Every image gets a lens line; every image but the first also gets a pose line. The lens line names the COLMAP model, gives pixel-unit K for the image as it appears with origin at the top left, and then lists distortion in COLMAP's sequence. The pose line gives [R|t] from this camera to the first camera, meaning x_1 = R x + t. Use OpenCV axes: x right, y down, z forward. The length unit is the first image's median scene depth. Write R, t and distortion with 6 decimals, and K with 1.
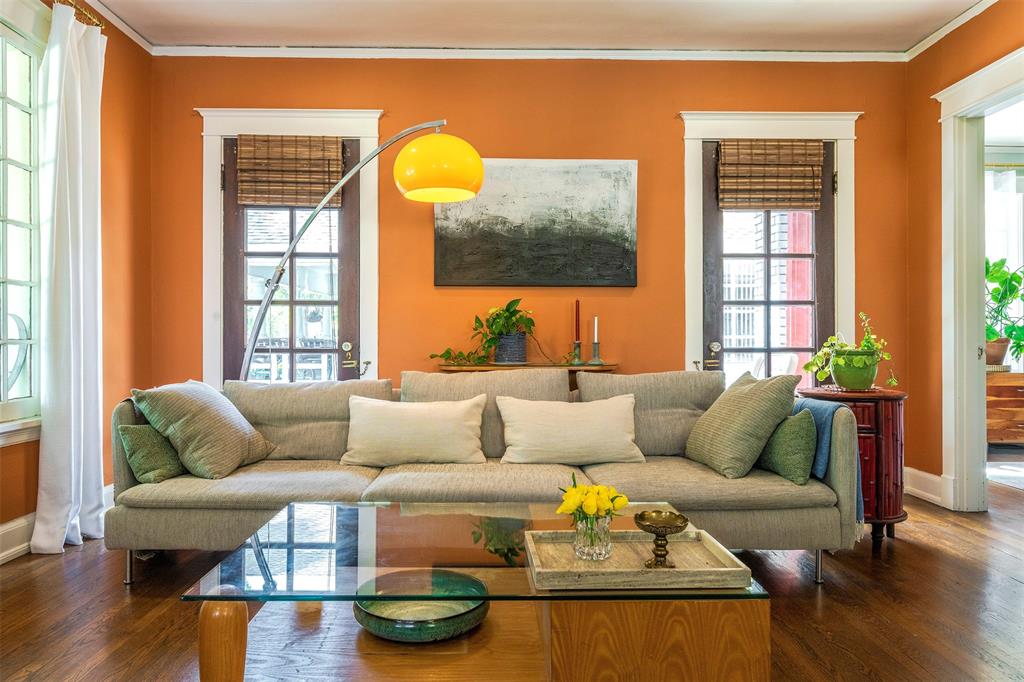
lens RADIAL K [[669.4, 0, 512.0], [0, 669.4, 341.0], [0, 0, 1]] dist [-0.006662, -0.000937]
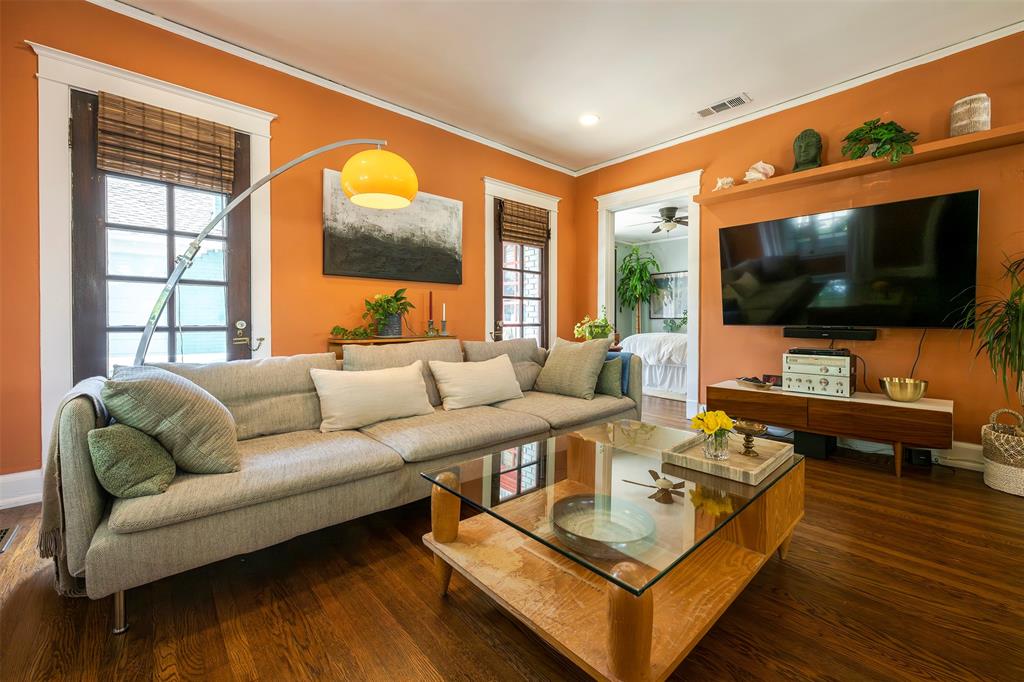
lens RADIAL K [[403.8, 0, 508.2], [0, 403.8, 322.1], [0, 0, 1]] dist [-0.000531, 0.000016]
pose [[0.770333, -0.002815, 0.637636, -0.327407], [0.001708, 0.999996, 0.002352, 0.003106], [-0.637640, -0.000722, 0.770334, 0.224142]]
